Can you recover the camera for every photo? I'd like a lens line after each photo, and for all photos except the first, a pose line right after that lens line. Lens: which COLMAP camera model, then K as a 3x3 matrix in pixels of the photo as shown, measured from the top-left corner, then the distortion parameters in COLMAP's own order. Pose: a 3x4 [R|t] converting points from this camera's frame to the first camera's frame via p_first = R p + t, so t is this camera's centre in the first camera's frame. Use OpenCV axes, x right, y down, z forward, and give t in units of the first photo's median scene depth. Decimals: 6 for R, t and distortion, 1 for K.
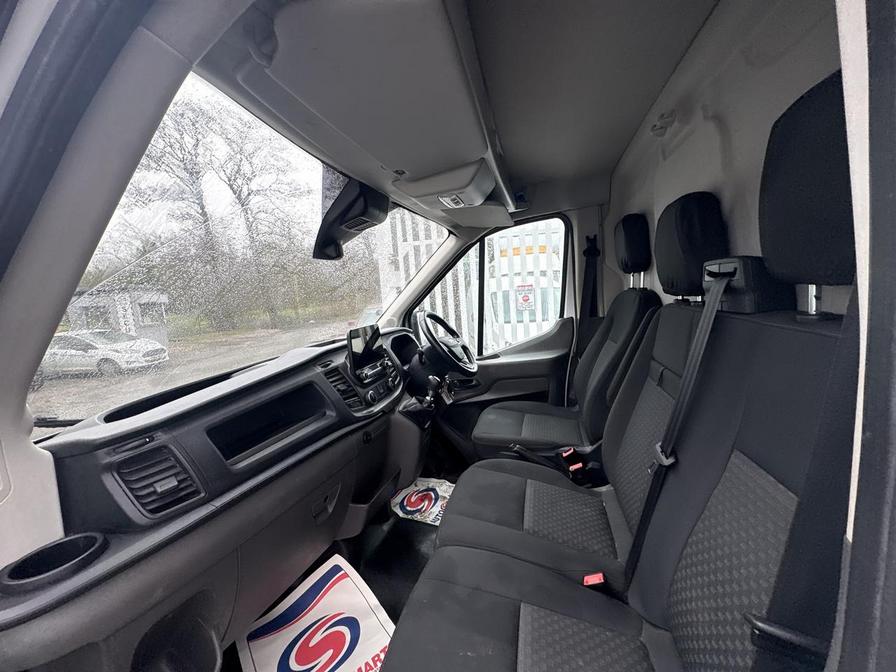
lens RADIAL K [[354.2, 0, 448.0], [0, 354.2, 336.0], [0, 0, 1]] dist [-0.000791, -0.000293]
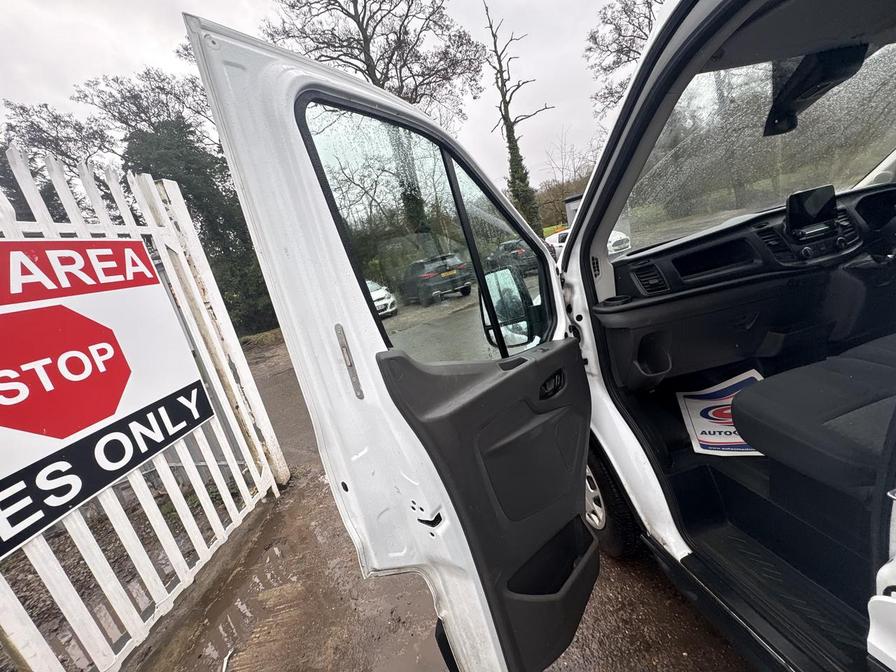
lens RADIAL K [[354.2, 0, 448.0], [0, 354.2, 336.0], [0, 0, 1]] dist [-0.000791, -0.000293]
pose [[0.430733, 0.188642, -0.882544, 0.256512], [0.088269, 0.964415, 0.249223, 0.029379], [0.898152, -0.185249, 0.398754, -0.420292]]
